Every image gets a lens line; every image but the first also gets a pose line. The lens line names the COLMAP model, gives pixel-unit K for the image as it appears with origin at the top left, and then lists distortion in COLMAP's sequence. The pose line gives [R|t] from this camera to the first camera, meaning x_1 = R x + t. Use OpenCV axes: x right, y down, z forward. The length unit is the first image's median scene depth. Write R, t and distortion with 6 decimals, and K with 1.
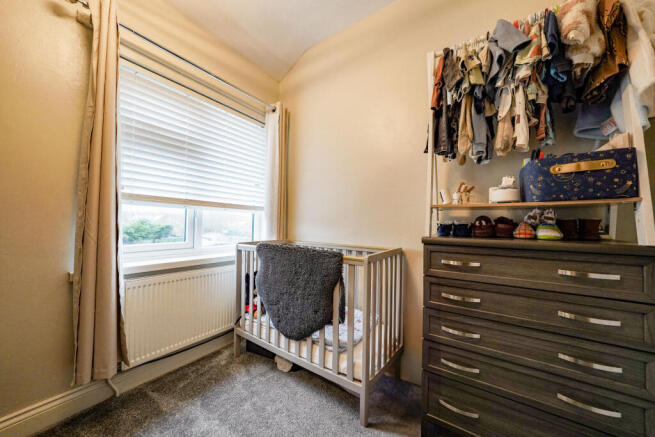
lens RADIAL K [[232.0, 0, 322.3], [0, 232.0, 219.2], [0, 0, 1]] dist [-0.001493, 0.000027]
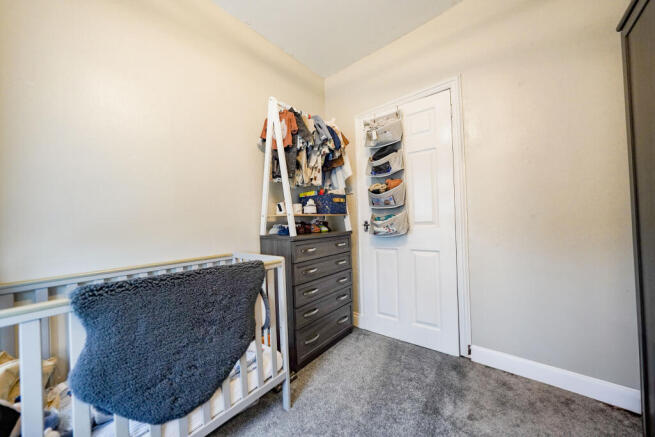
lens RADIAL K [[232.0, 0, 322.3], [0, 232.0, 219.2], [0, 0, 1]] dist [-0.001493, 0.000027]
pose [[0.090906, -0.005780, 0.995843, -0.873604], [0.022297, 0.999744, 0.003767, -0.028072], [-0.995610, 0.021862, 0.091012, 0.640629]]
